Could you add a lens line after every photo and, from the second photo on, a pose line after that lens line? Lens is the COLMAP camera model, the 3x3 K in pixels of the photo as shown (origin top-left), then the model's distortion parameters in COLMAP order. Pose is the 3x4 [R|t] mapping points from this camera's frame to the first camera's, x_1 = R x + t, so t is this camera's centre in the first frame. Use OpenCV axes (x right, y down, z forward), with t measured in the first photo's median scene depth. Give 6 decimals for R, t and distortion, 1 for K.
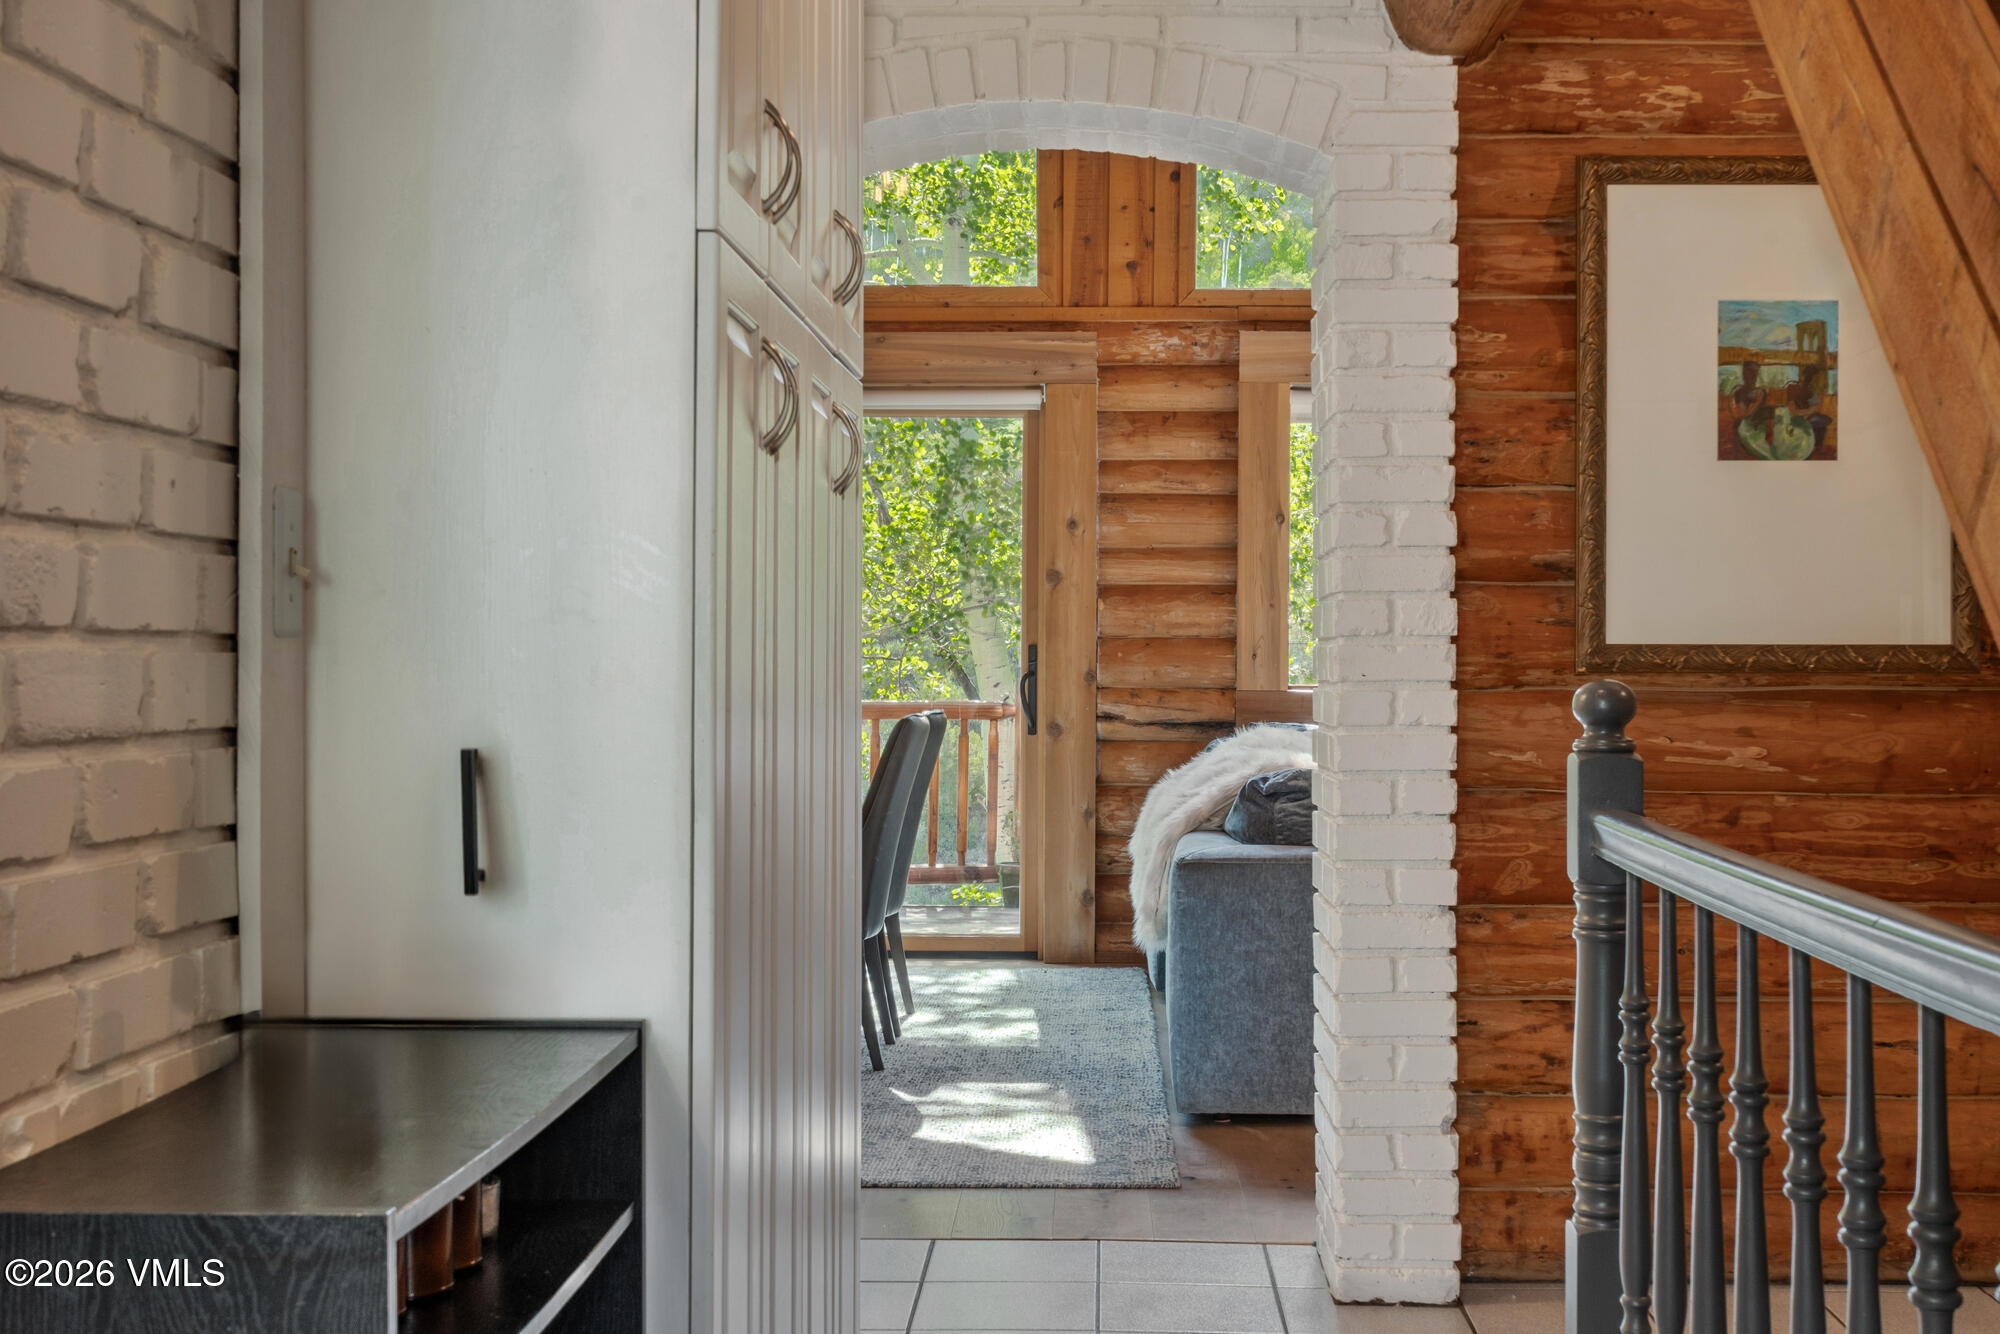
lens RADIAL K [[2028.1, 0, 1002.1], [0, 2028.1, 662.2], [0, 0, 1]] dist [0.000131, 0.000000]
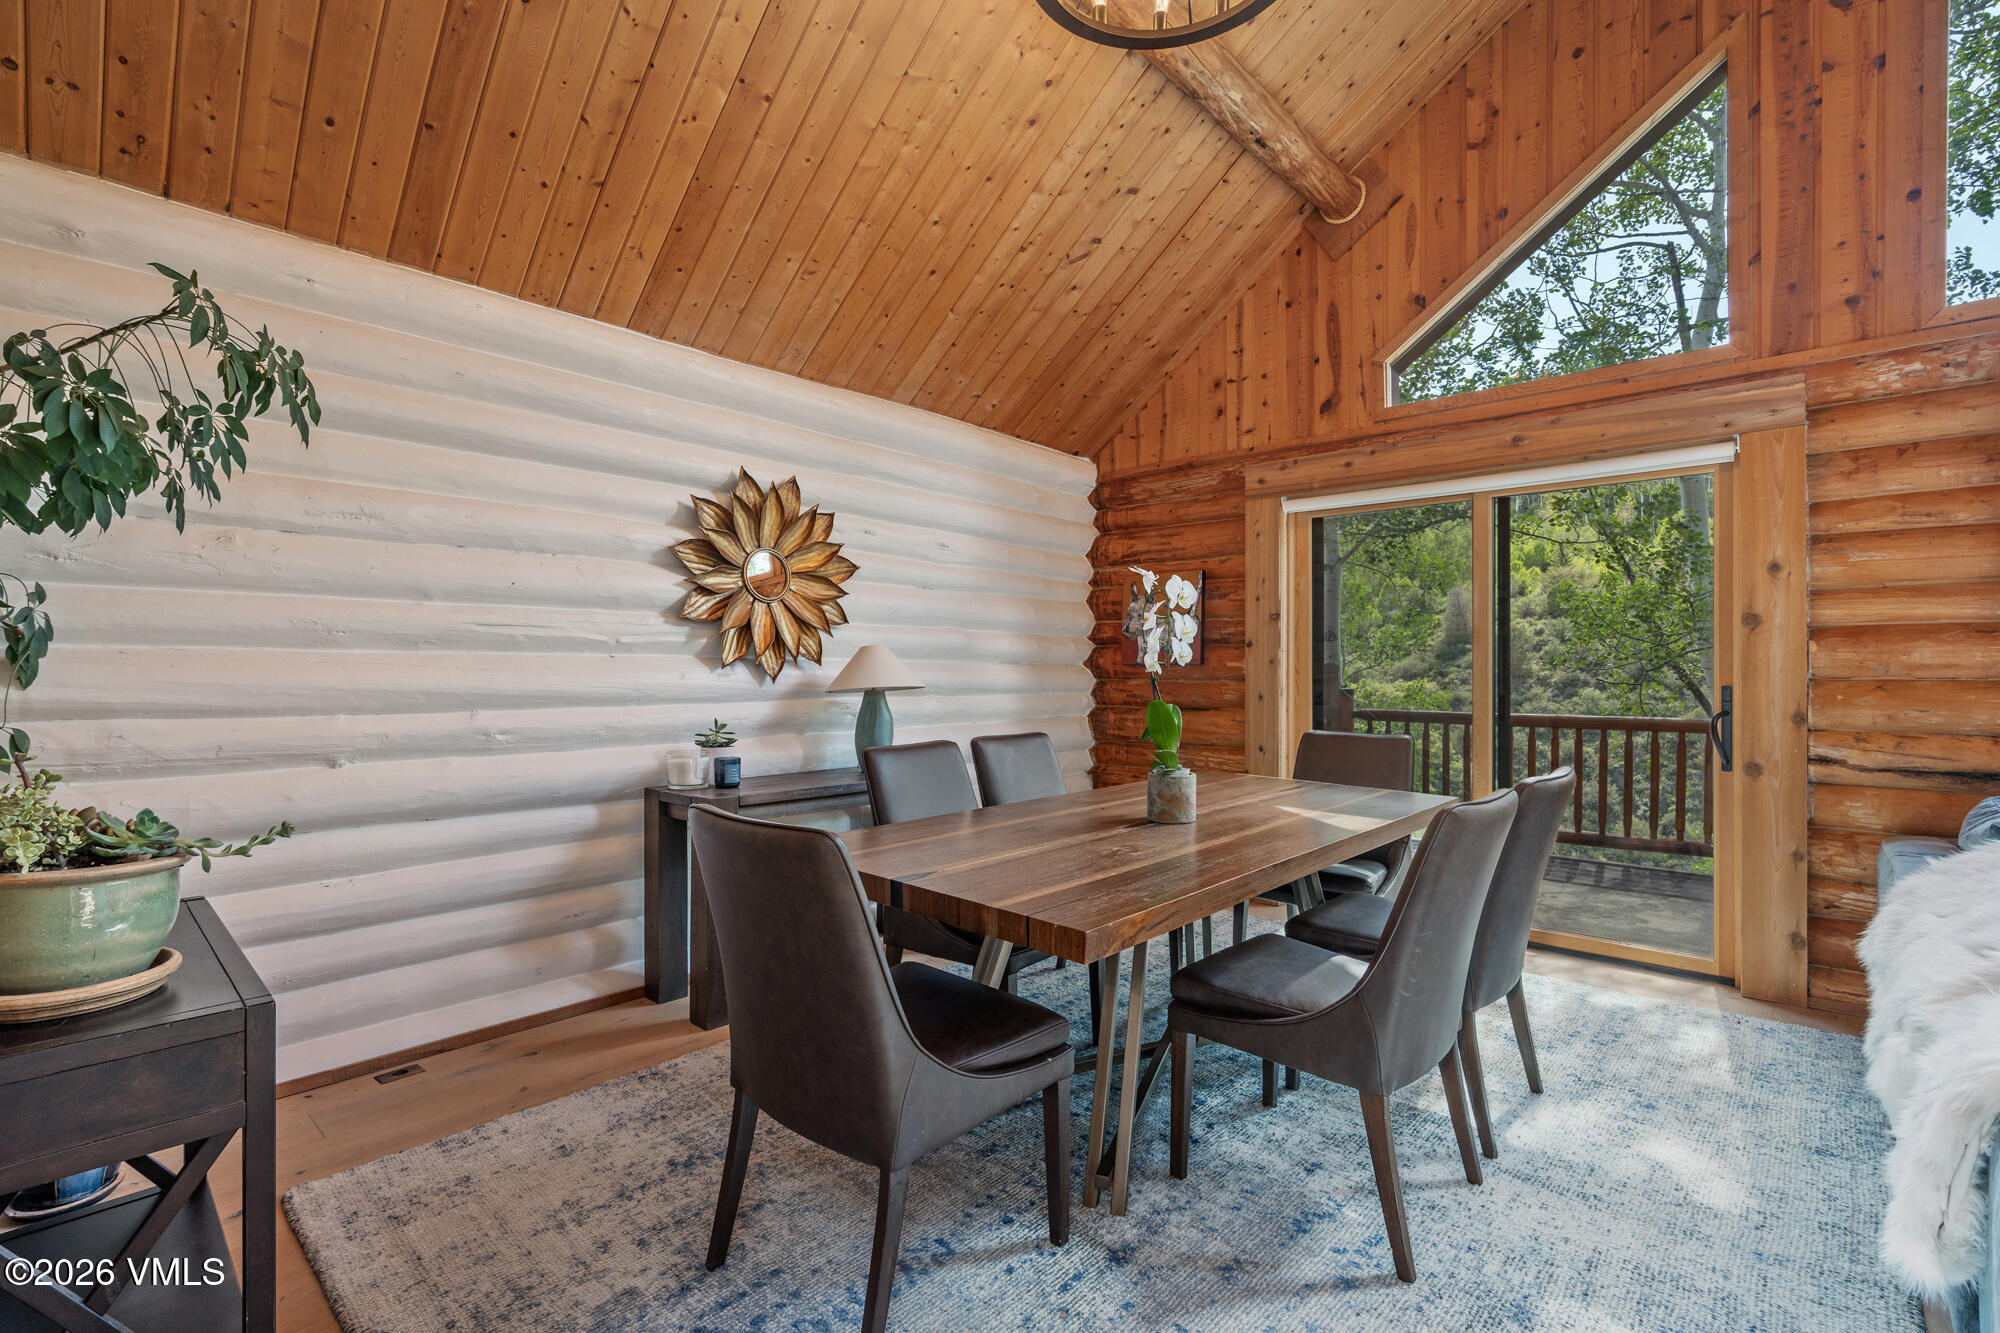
lens RADIAL K [[914.4, 0, 991.5], [0, 914.4, 664.5], [0, 0, 1]] dist [0.001096, -0.000260]
pose [[0.783852, -0.004554, -0.620931, 0.011538], [-0.009843, 0.999756, -0.019757, -0.006486], [0.620869, 0.021599, 0.783616, 0.398780]]
